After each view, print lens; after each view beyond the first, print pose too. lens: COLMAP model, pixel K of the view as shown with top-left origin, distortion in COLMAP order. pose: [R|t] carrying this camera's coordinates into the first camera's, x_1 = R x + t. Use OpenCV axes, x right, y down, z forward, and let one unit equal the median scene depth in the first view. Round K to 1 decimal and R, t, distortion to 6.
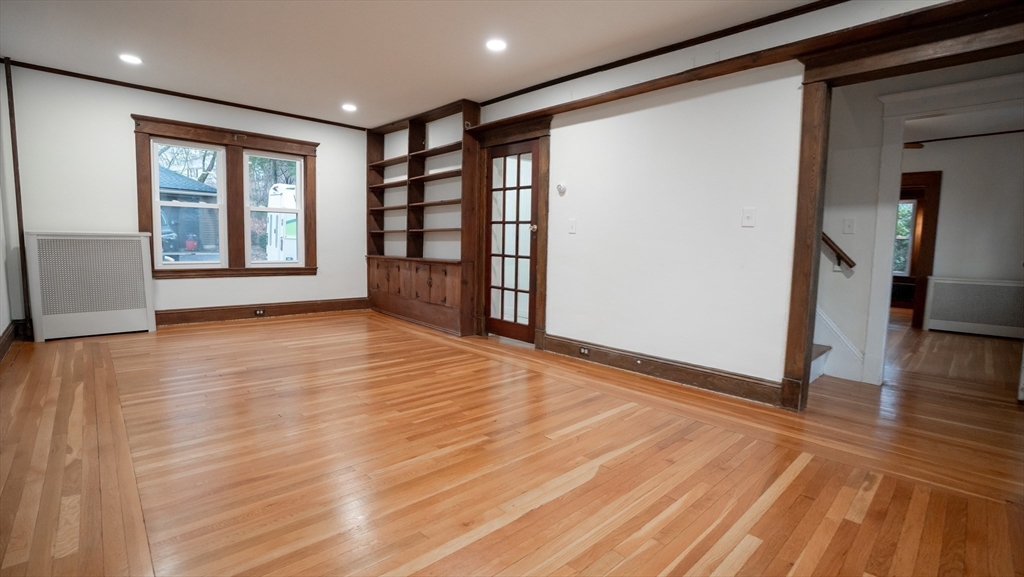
lens RADIAL K [[468.0, 0, 508.3], [0, 468.0, 285.5], [0, 0, 1]] dist [-0.025327, 0.000856]
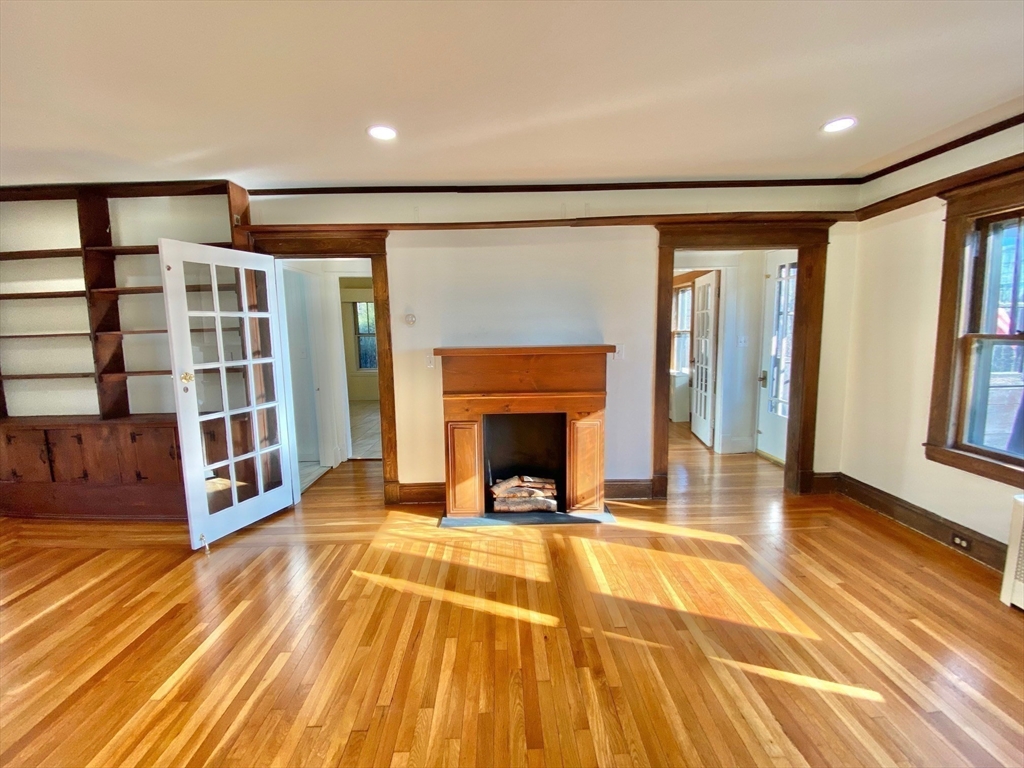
lens RADIAL K [[417.2, 0, 504.4], [0, 417.2, 378.7], [0, 0, 1]] dist [0.011710, -0.002144]
pose [[0.669885, -0.123216, 0.732169, -0.335556], [0.096606, 0.992215, 0.078591, -0.133417], [-0.736153, 0.018085, 0.676574, 0.332538]]
